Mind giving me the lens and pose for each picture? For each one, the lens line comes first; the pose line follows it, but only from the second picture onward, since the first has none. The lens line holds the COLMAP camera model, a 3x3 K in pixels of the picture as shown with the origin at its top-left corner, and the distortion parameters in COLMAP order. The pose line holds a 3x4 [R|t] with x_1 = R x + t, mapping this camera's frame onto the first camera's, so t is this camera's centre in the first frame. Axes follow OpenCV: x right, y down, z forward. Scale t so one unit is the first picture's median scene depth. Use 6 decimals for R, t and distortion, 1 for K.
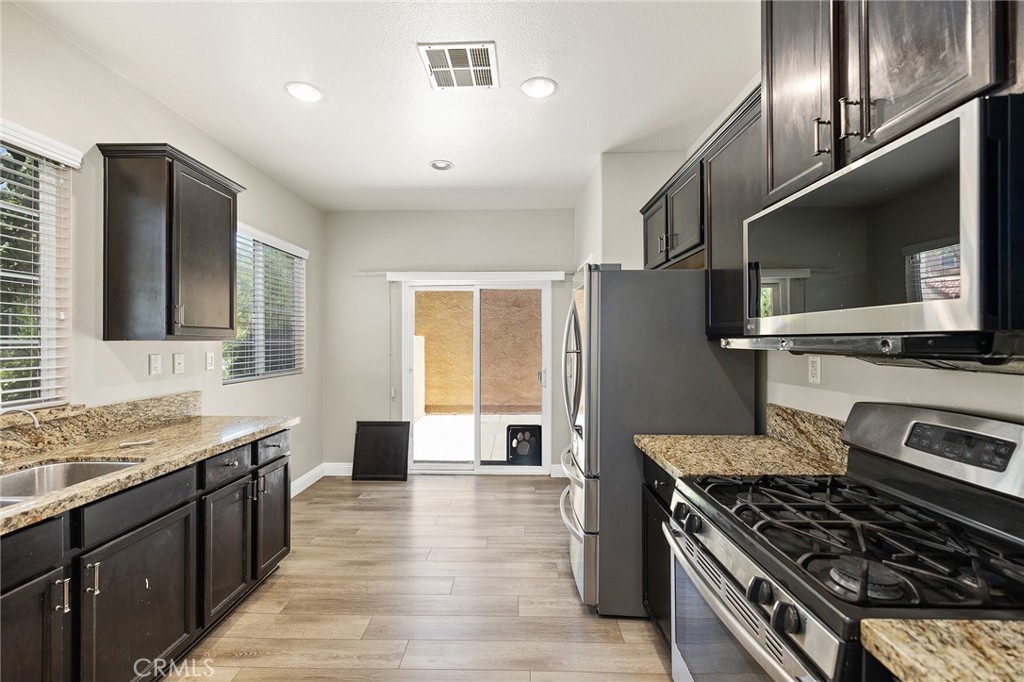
lens RADIAL K [[431.9, 0, 506.4], [0, 431.9, 338.3], [0, 0, 1]] dist [0.002736, 0.000329]
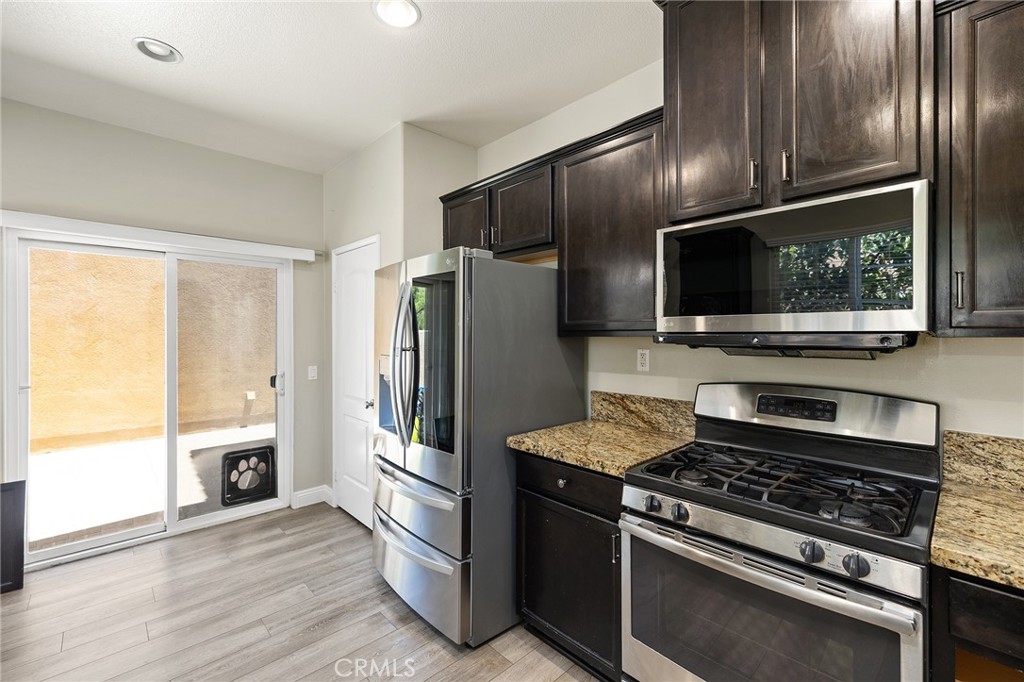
lens RADIAL K [[434.4, 0, 509.6], [0, 434.4, 335.5], [0, 0, 1]] dist [0.000723, -0.000065]
pose [[0.712439, 0.001180, 0.701733, -0.321949], [-0.005043, 0.999981, 0.003438, -0.000167], [-0.701716, -0.005989, 0.712432, 0.291016]]
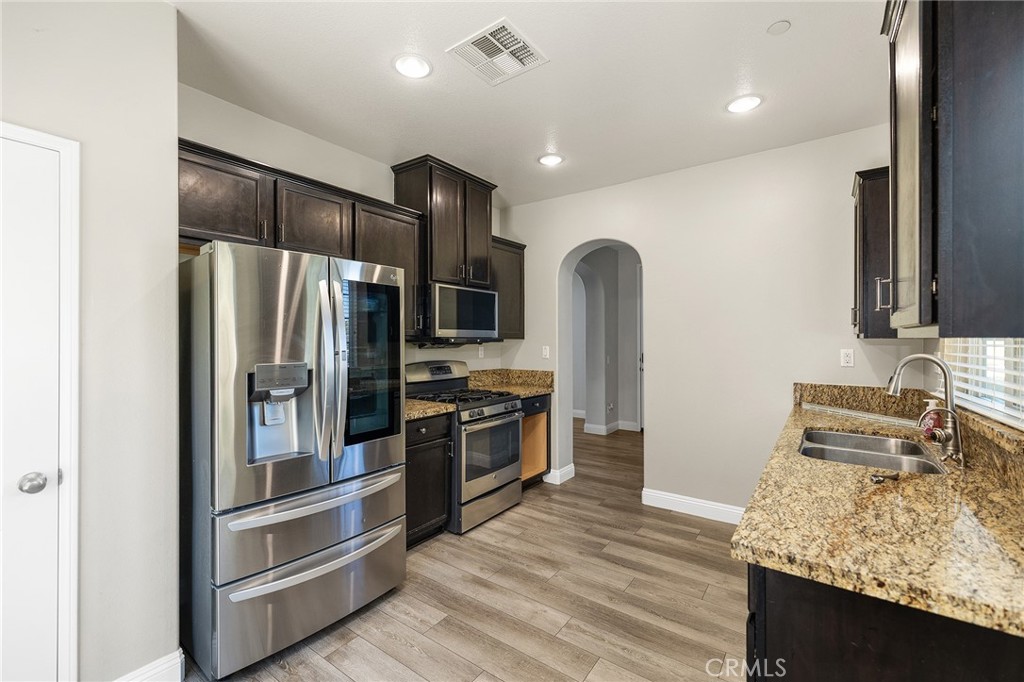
lens RADIAL K [[436.5, 0, 506.5], [0, 436.5, 338.7], [0, 0, 1]] dist [0.001680, 0.000256]
pose [[-0.821185, 0.003045, 0.570653, -0.609621], [-0.000344, 0.999983, -0.005831, 0.008435], [-0.570661, -0.004985, -0.821170, 1.616360]]
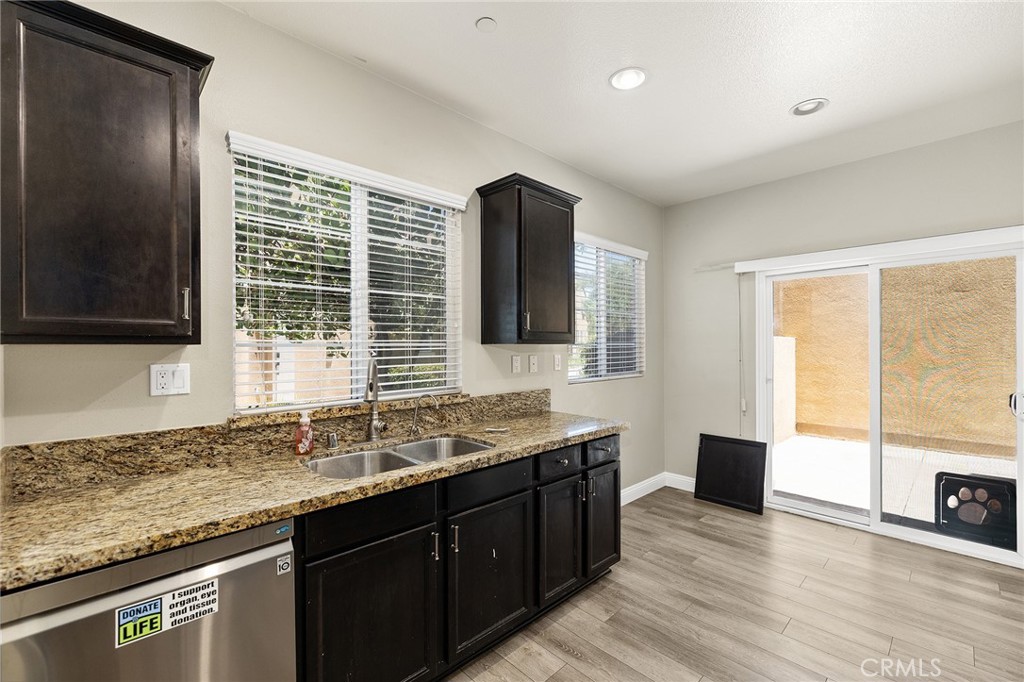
lens RADIAL K [[434.9, 0, 506.3], [0, 434.9, 343.6], [0, 0, 1]] dist [0.000582, 0.000327]
pose [[0.708788, -0.001056, -0.705421, 0.011618], [0.005675, 0.999975, 0.004206, -0.000566], [0.705399, -0.006984, 0.708776, 0.137523]]
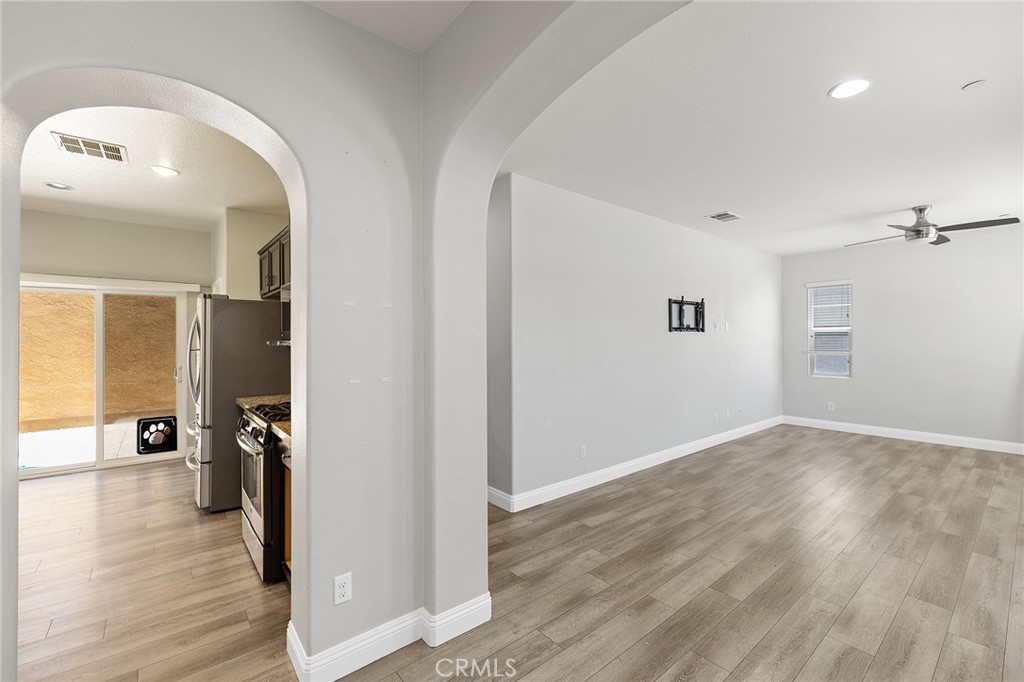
lens RADIAL K [[431.9, 0, 506.4], [0, 431.9, 338.3], [0, 0, 1]] dist [0.002736, 0.000329]
pose [[0.761951, 0.000891, 0.647635, 0.007218], [0.000019, 0.999999, -0.001398, -0.006179], [-0.647635, 0.001077, 0.761950, -0.867489]]
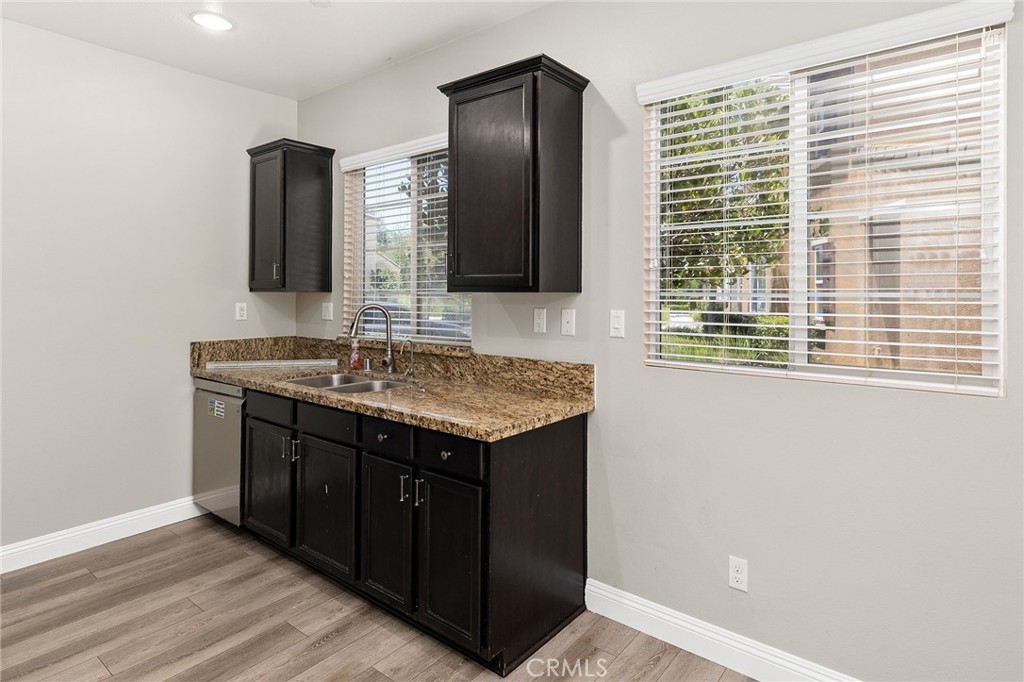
lens RADIAL K [[533.7, 0, 564.6], [0, 533.7, 297.3], [0, 0, 1]] dist [0.001222, 0.000556]
pose [[-0.561597, 0.003136, -0.827405, 0.030018], [0.001836, 0.999995, 0.002544, 0.012626], [0.827409, -0.000091, -0.561600, 1.651844]]
